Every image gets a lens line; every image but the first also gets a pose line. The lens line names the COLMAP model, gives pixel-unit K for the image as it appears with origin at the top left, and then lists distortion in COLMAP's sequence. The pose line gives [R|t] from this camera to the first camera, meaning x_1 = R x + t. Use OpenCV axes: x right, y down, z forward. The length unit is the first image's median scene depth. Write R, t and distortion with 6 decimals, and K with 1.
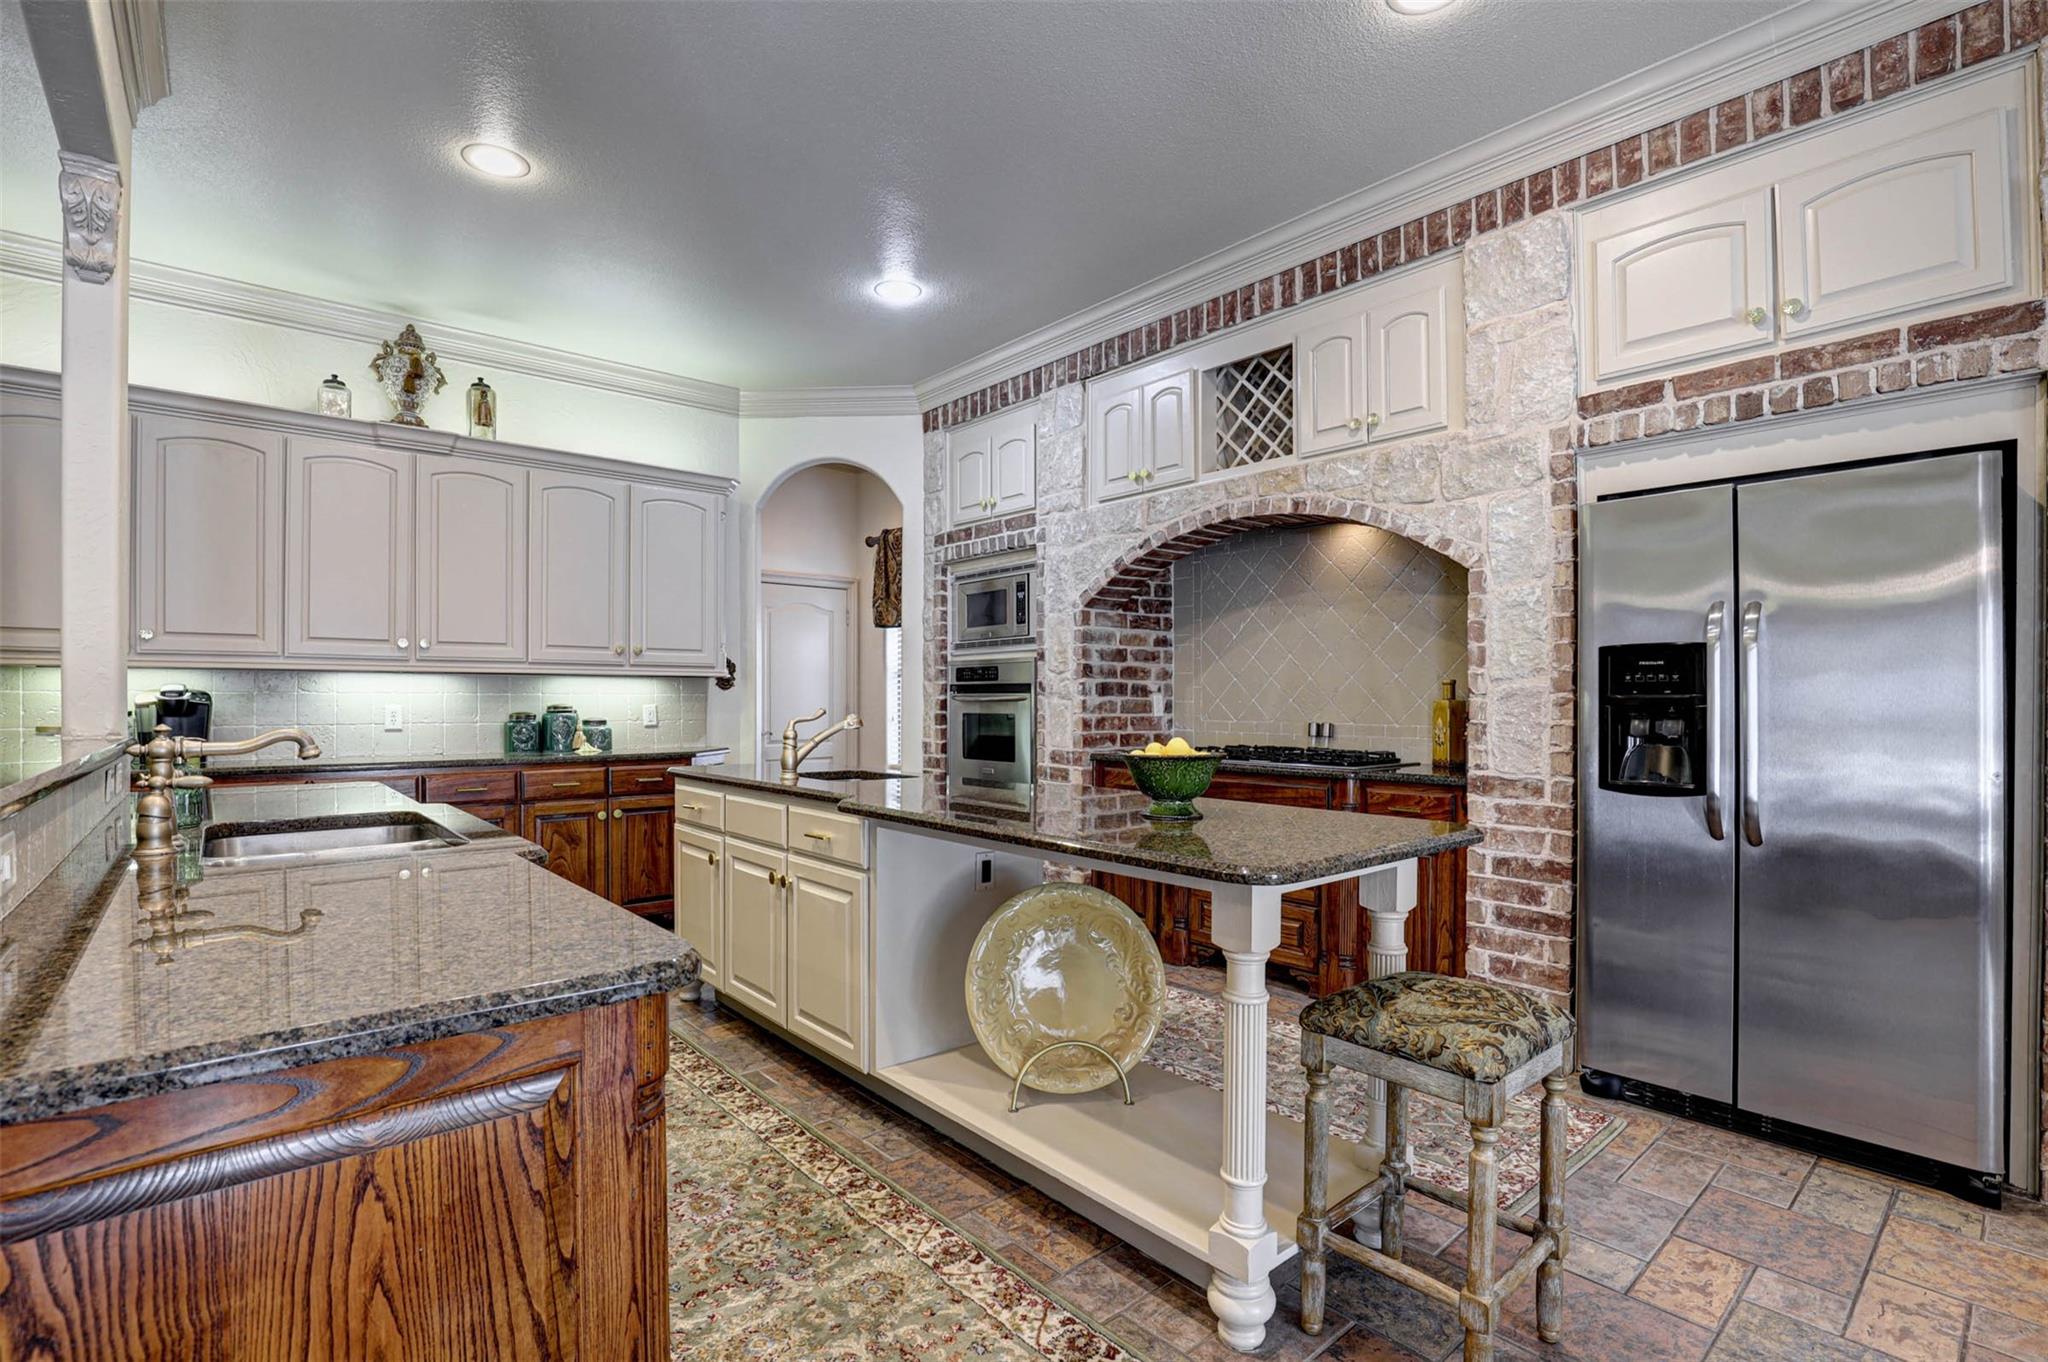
lens RADIAL K [[951.5, 0, 1027.0], [0, 951.5, 690.3], [0, 0, 1]] dist [-0.023435, 0.000783]
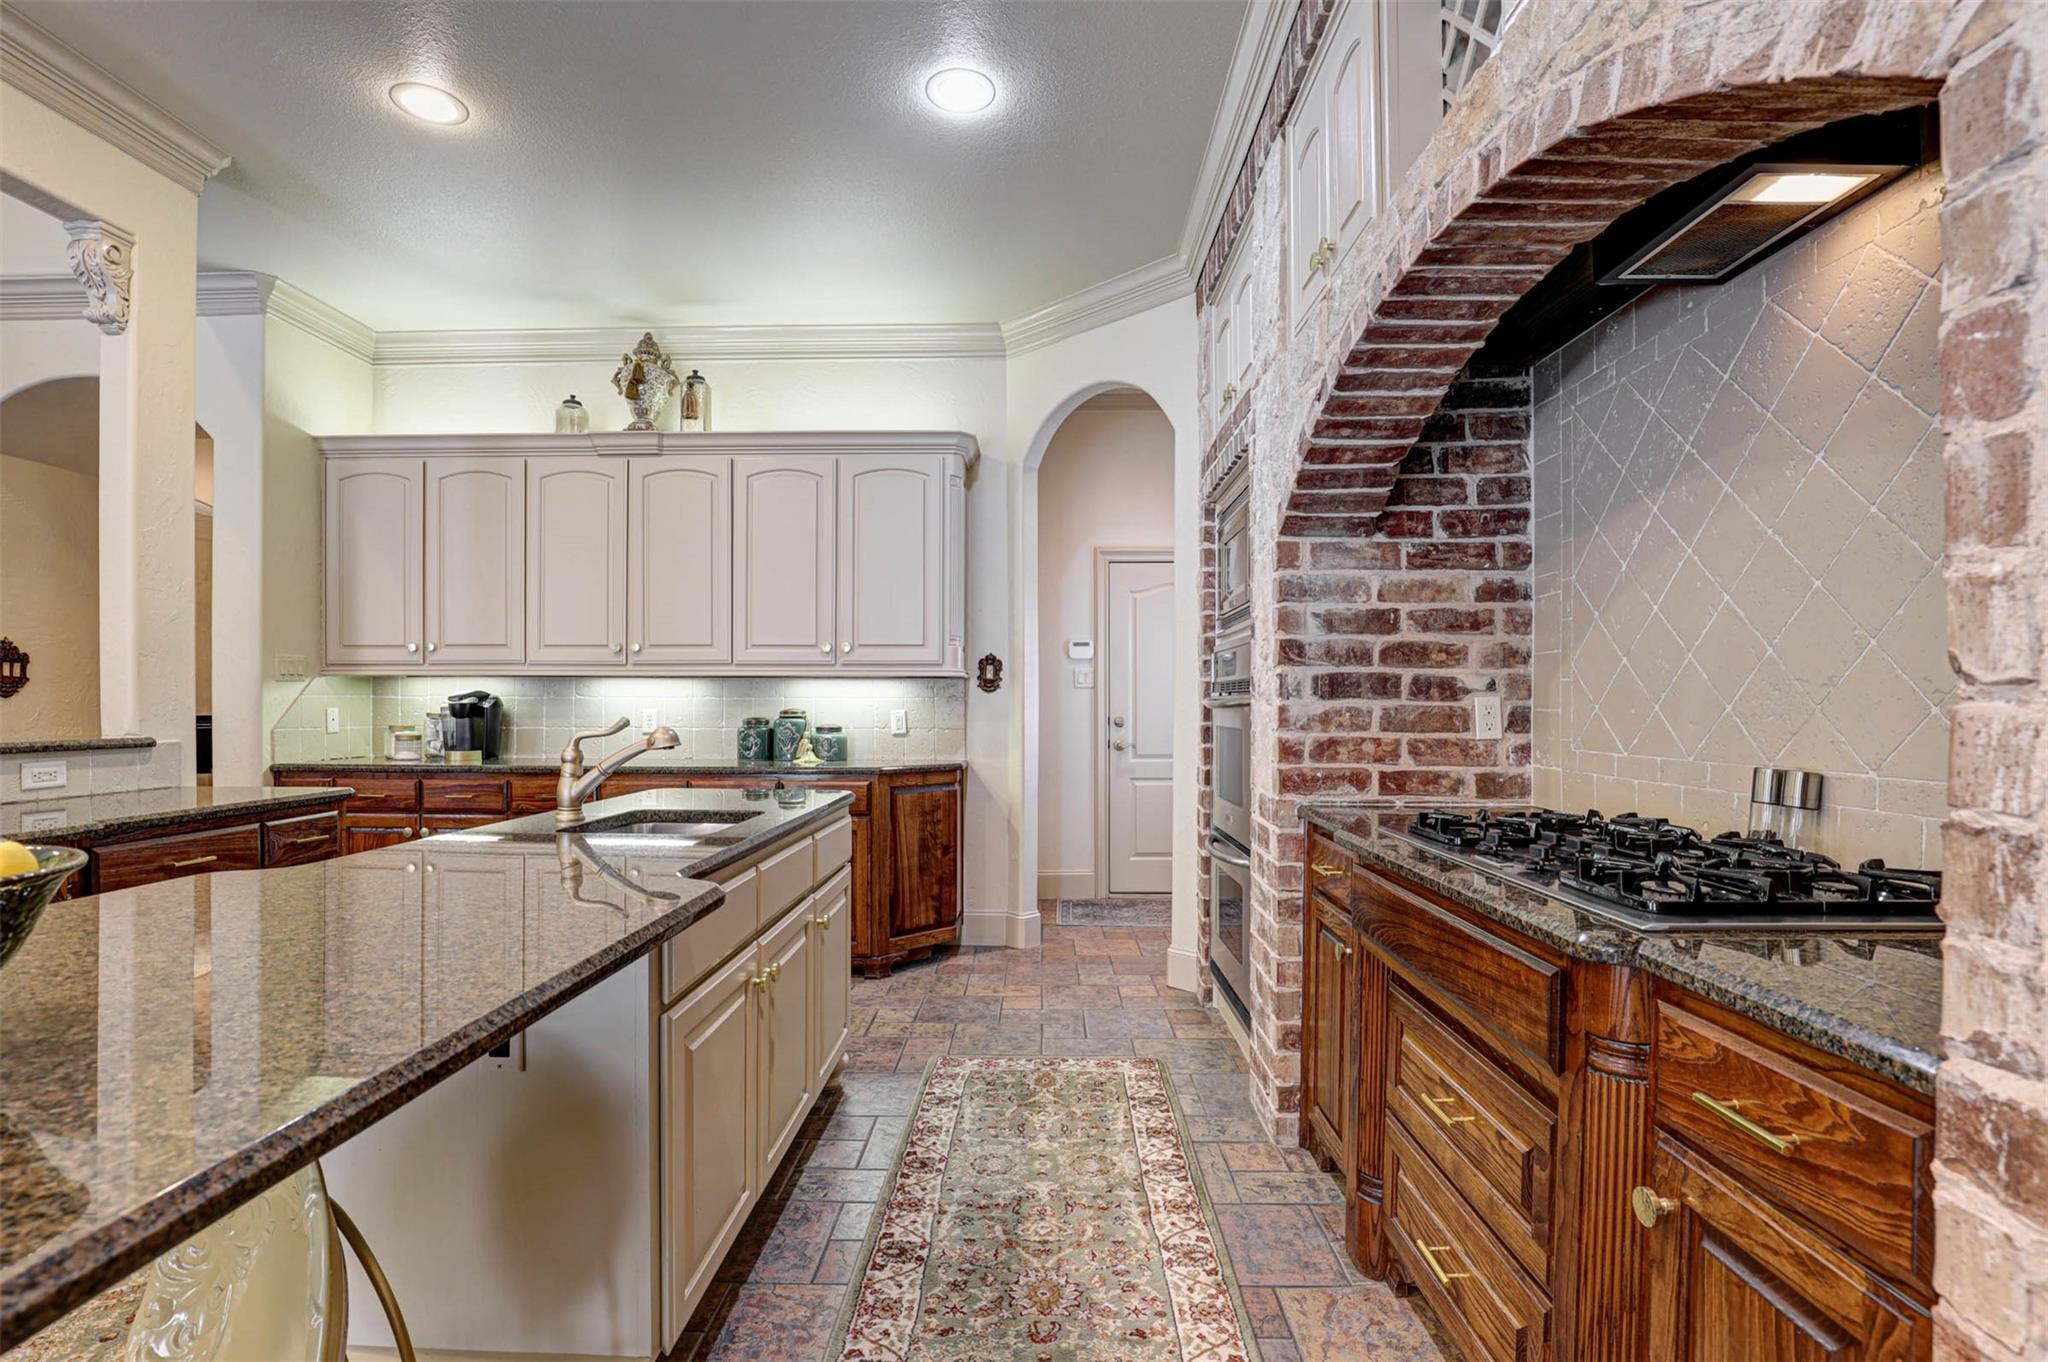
lens RADIAL K [[951.5, 0, 1027.4], [0, 951.5, 697.6], [0, 0, 1]] dist [-0.023435, 0.000783]
pose [[0.747747, -0.003378, -0.663975, 0.298552], [0.005126, 0.999987, 0.000684, 0.004055], [0.663964, -0.003915, 0.747754, 0.474486]]
